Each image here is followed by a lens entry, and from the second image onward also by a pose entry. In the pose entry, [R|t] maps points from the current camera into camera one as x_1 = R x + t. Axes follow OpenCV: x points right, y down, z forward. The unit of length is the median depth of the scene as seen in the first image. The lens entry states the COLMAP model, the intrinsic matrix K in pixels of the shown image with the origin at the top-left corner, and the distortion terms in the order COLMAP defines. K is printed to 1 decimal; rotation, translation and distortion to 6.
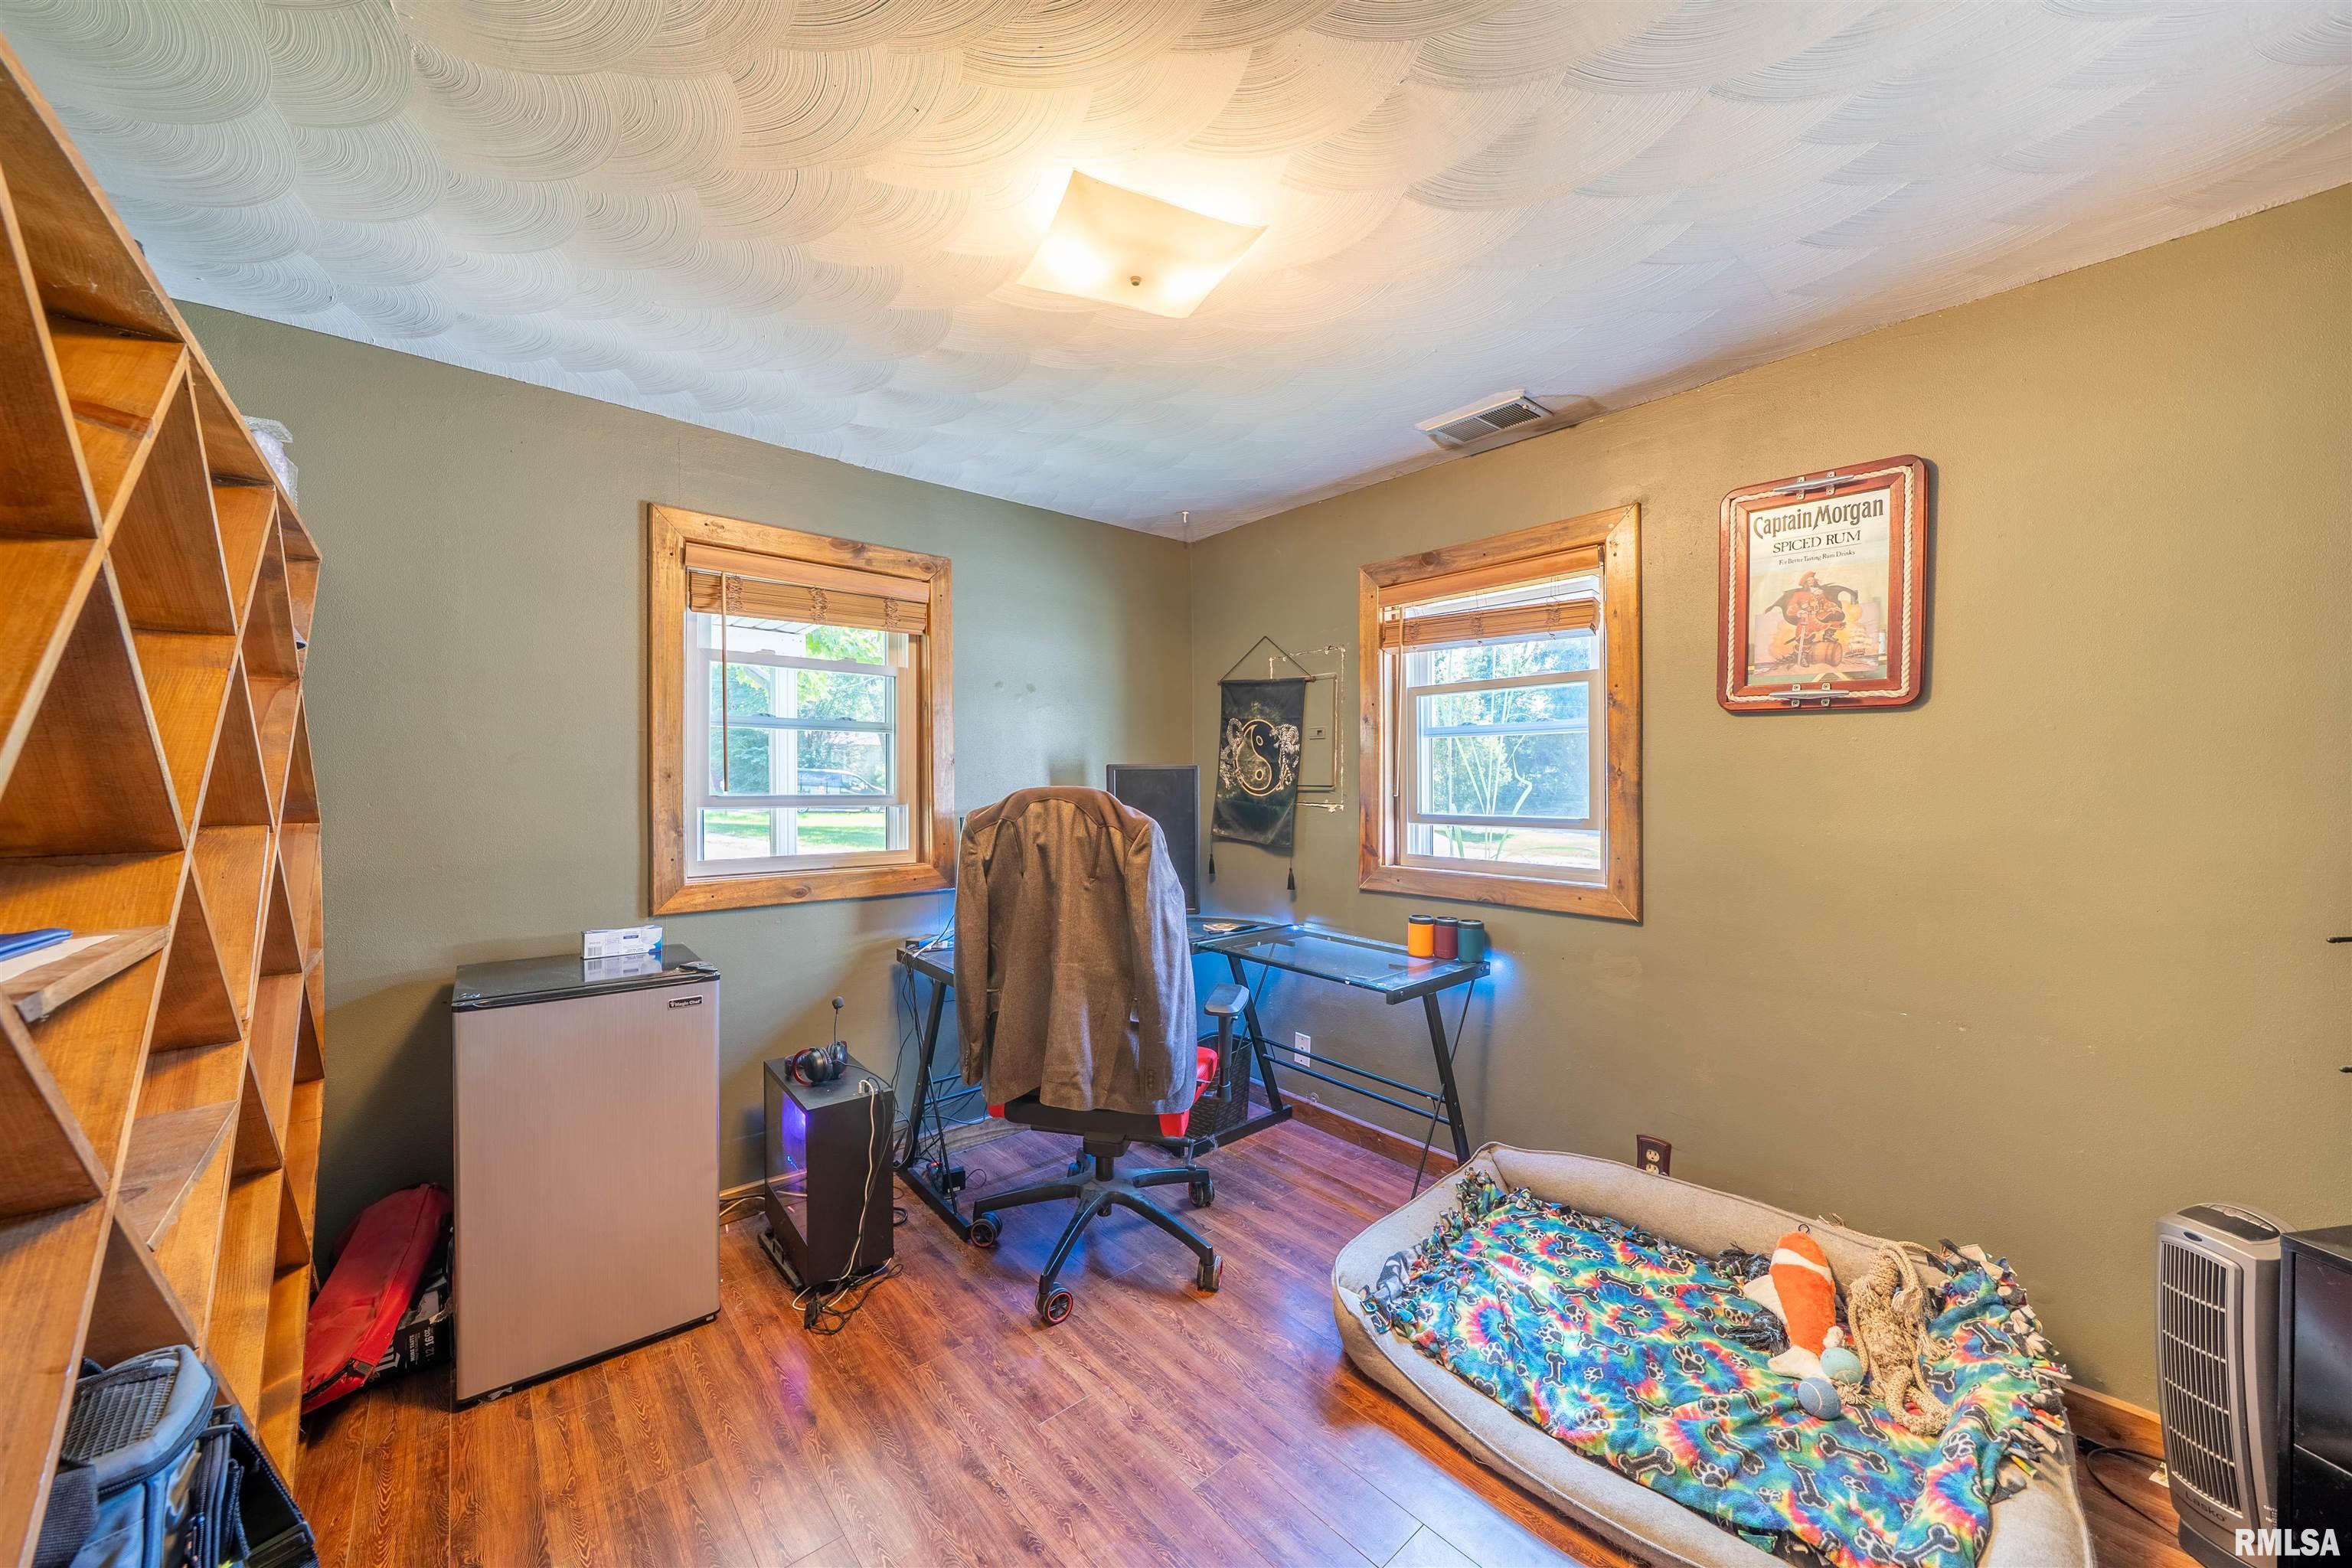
lens RADIAL K [[827.9, 0, 1176.0], [0, 827.9, 784.0], [0, 0, 1]] dist [-0.019135, -0.000012]
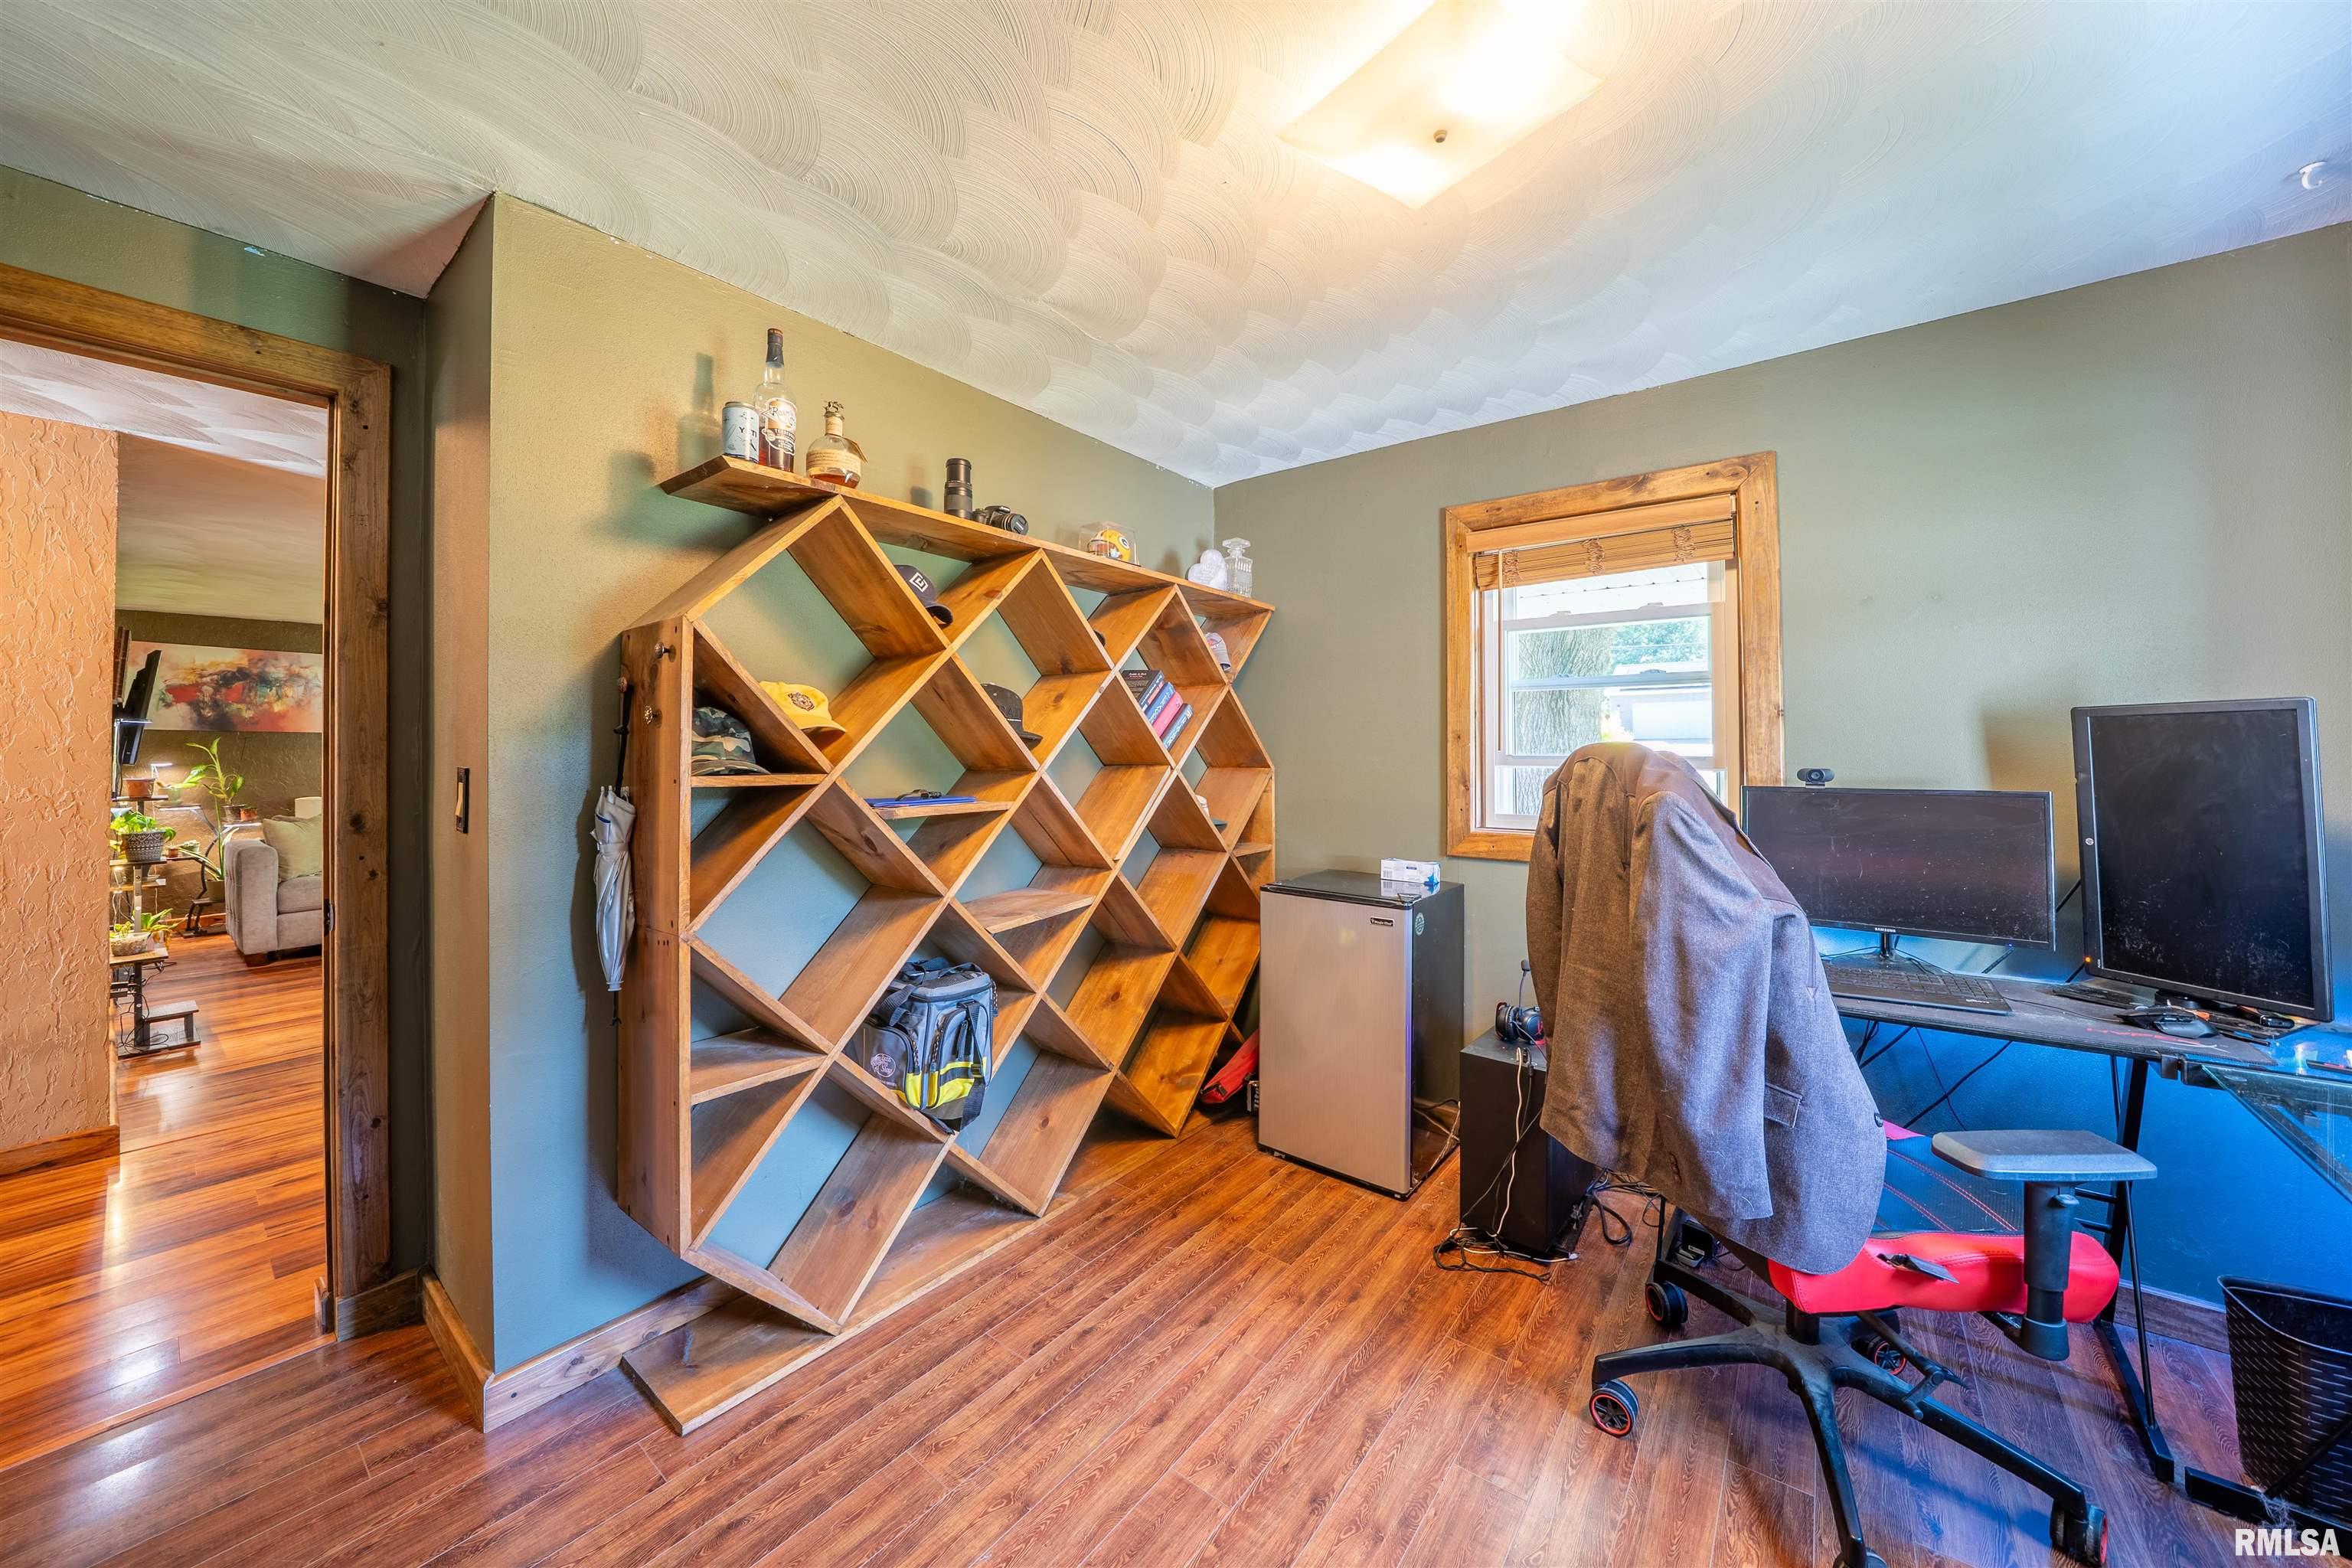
lens RADIAL K [[845.2, 0, 1170.0], [0, 845.2, 739.1], [0, 0, 1]] dist [-0.018153, -0.000023]
pose [[0.180217, -0.014168, -0.983525, 0.568543], [-0.002233, 0.999888, -0.014813, 0.013285], [0.983624, 0.004866, 0.180165, 0.451899]]
